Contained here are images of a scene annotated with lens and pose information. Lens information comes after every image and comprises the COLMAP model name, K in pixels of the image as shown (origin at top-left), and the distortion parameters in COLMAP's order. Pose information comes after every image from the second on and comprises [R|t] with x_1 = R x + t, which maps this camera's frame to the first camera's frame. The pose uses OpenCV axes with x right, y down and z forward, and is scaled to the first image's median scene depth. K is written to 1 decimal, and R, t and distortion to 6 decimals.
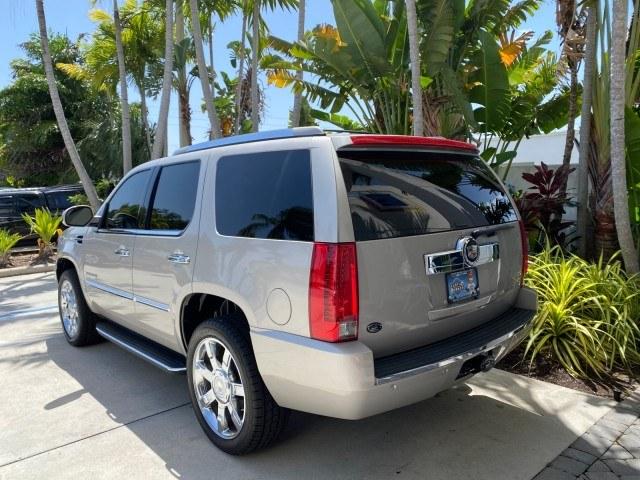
lens RADIAL K [[499.4, 0, 320.6], [0, 499.4, 237.1], [0, 0, 1]] dist [0.012598, -0.017472]
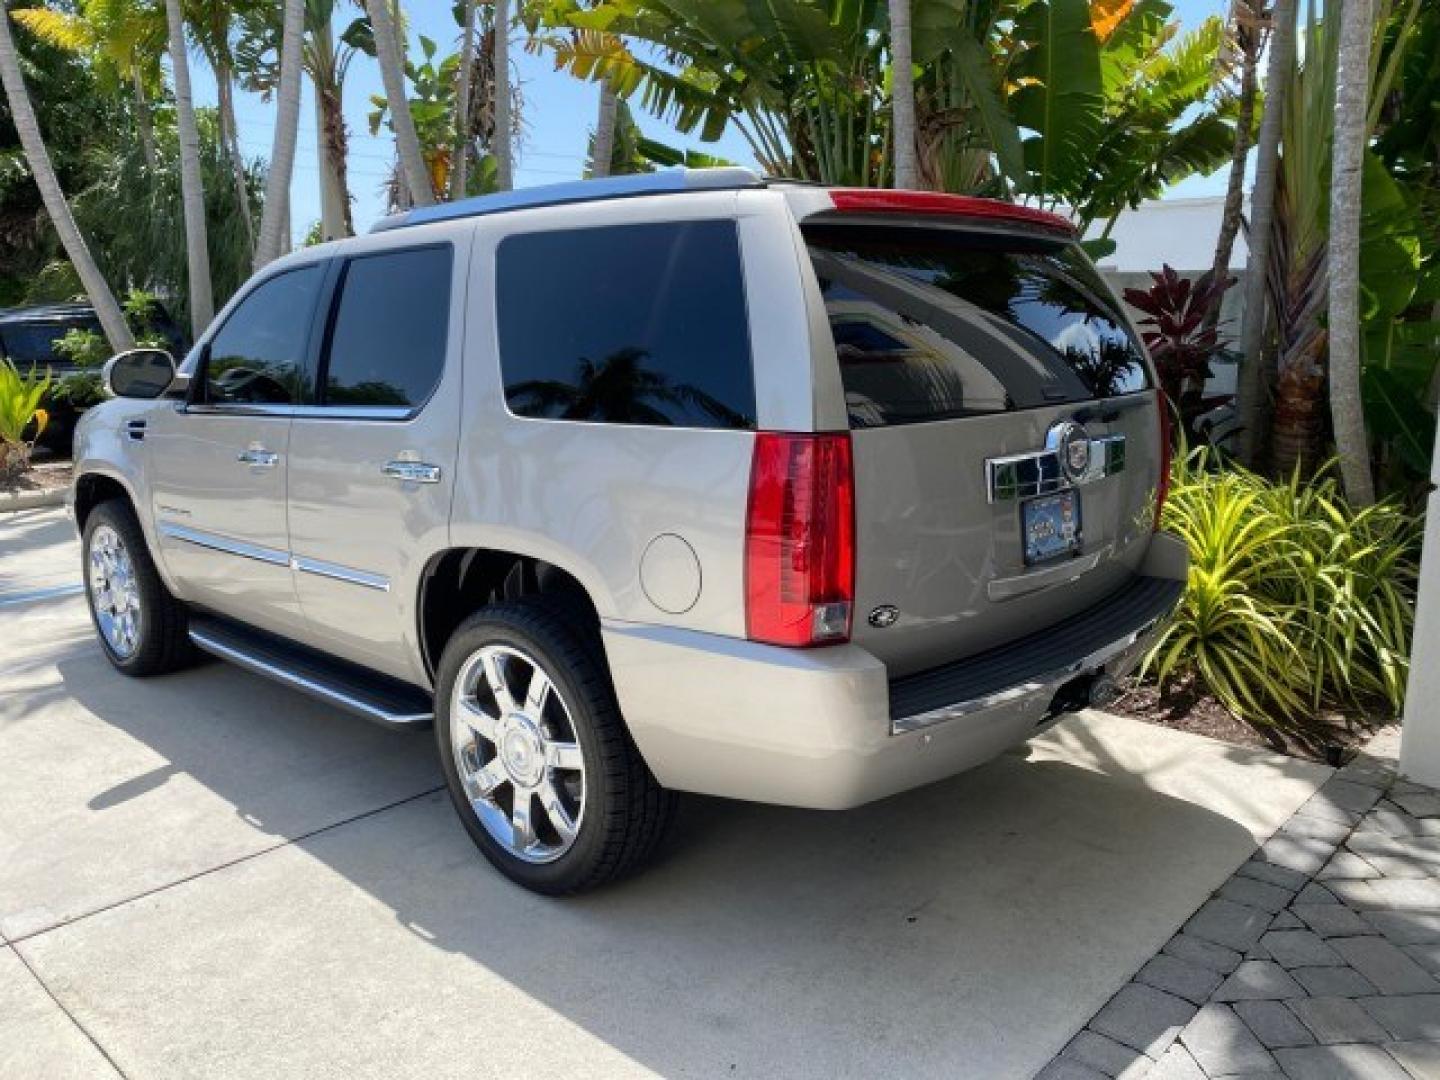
lens RADIAL K [[1123.6, 0, 718.9], [0, 1123.6, 537.3], [0, 0, 1]] dist [0.012598, -0.017472]
pose [[0.996739, -0.004783, 0.080548, -0.081184], [-0.002589, 0.995832, 0.091173, 0.008928], [-0.080649, -0.091084, 0.992572, -0.009764]]
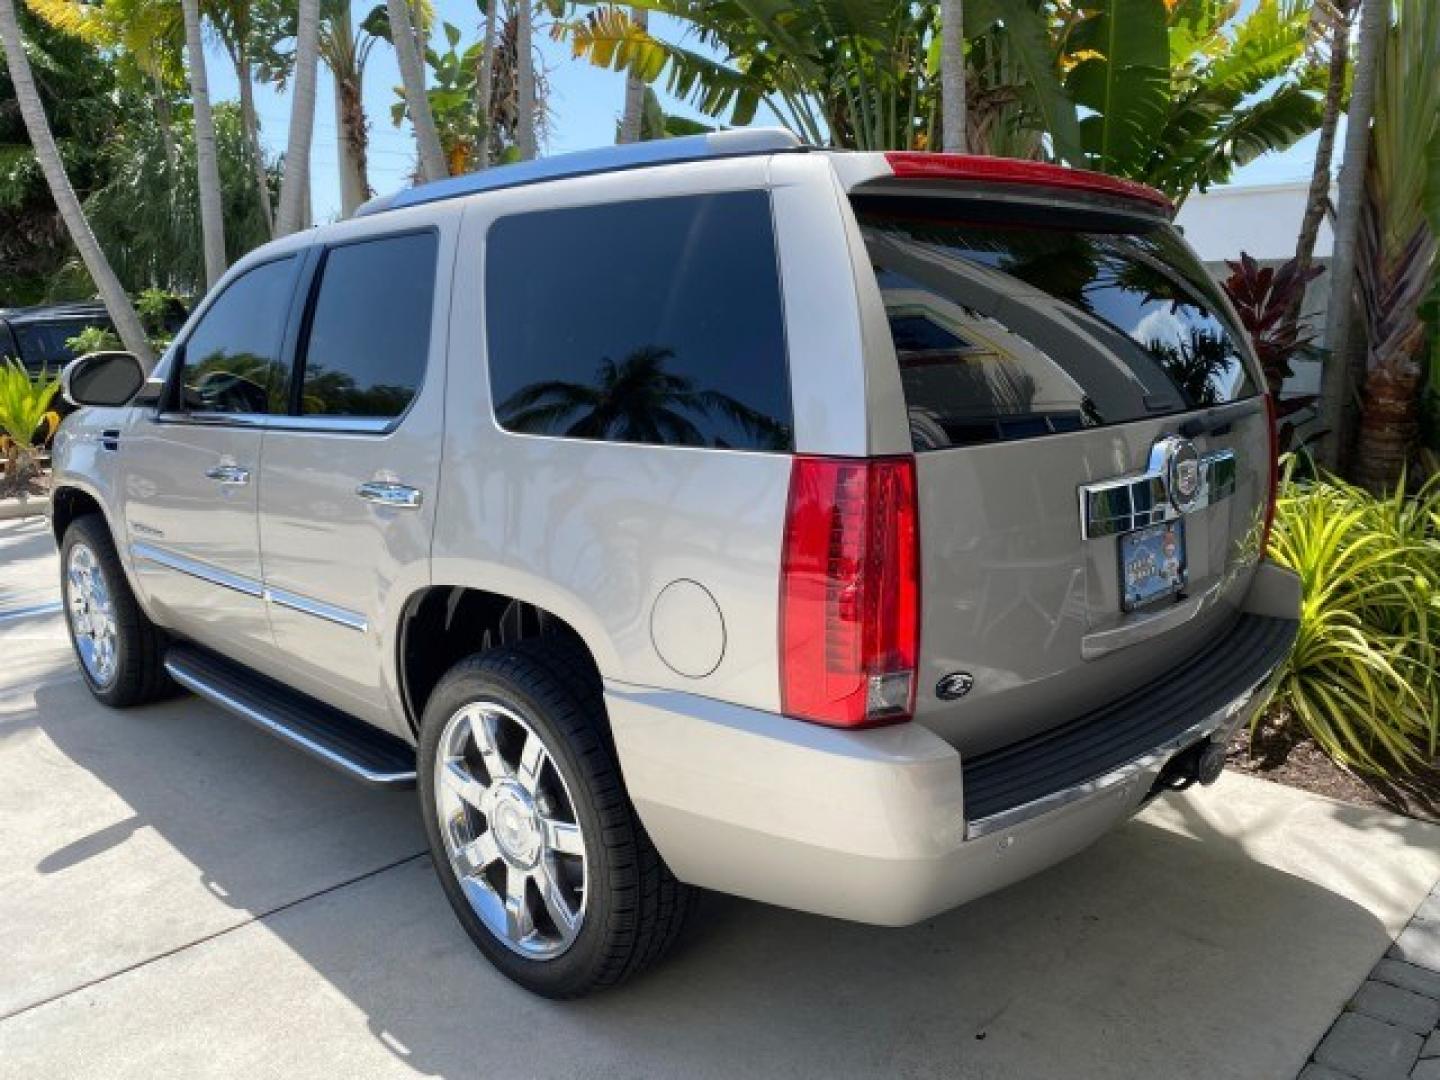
lens RADIAL K [[1123.6, 0, 722.6], [0, 1123.6, 539.1], [0, 0, 1]] dist [0.012598, -0.017472]
pose [[0.998543, -0.004719, 0.053763, -0.068097], [-0.000453, 0.995401, 0.095791, -0.003541], [-0.053968, -0.095676, 0.993948, 0.122017]]
